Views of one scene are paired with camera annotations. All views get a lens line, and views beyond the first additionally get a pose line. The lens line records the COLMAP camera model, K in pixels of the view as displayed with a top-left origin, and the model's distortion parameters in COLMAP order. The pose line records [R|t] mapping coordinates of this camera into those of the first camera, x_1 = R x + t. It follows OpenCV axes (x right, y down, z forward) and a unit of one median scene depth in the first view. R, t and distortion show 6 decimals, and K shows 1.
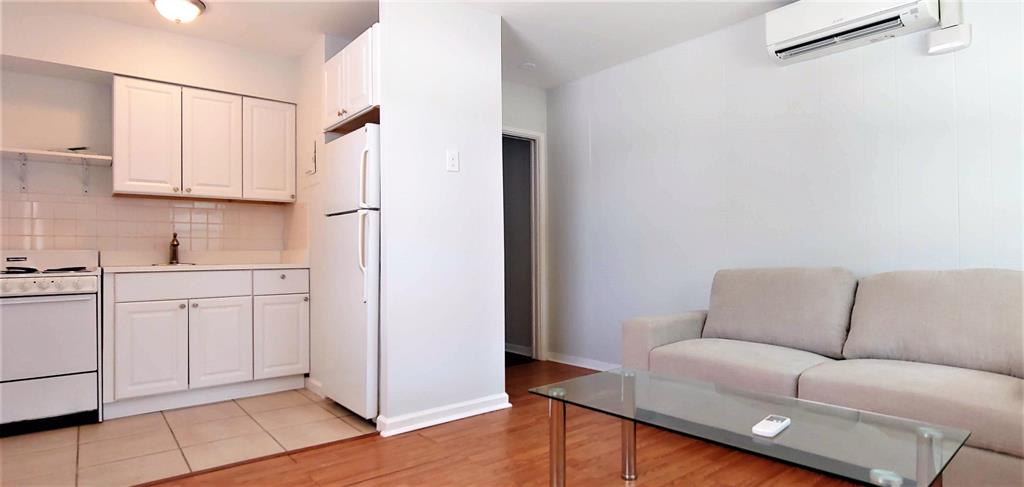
lens RADIAL K [[540.8, 0, 508.1], [0, 540.8, 246.7], [0, 0, 1]] dist [0.014282, 0.000178]
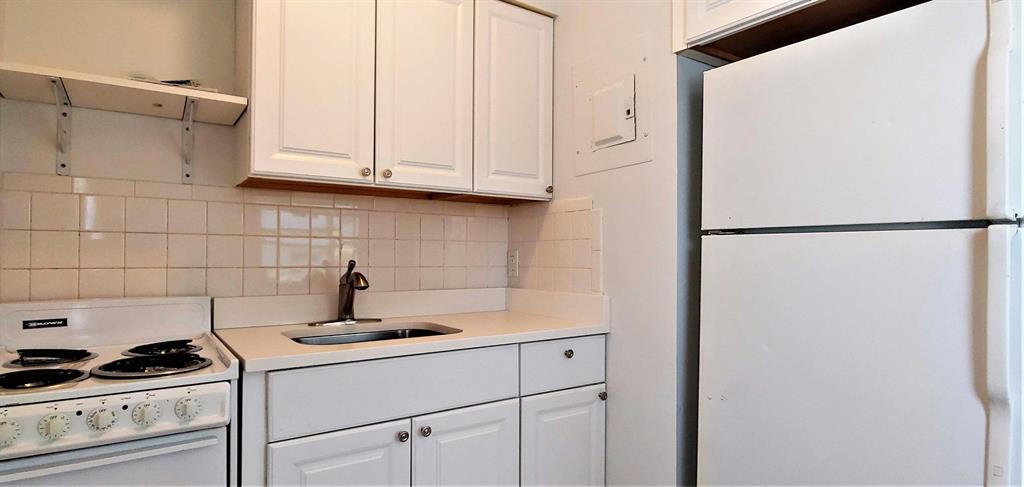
lens RADIAL K [[540.8, 0, 517.2], [0, 540.8, 249.3], [0, 0, 1]] dist [0.014282, 0.000178]
pose [[0.998322, 0.014187, -0.056145, -0.465849], [-0.013808, 0.999879, 0.007140, -0.043924], [0.056239, -0.006352, 0.998397, 0.548363]]
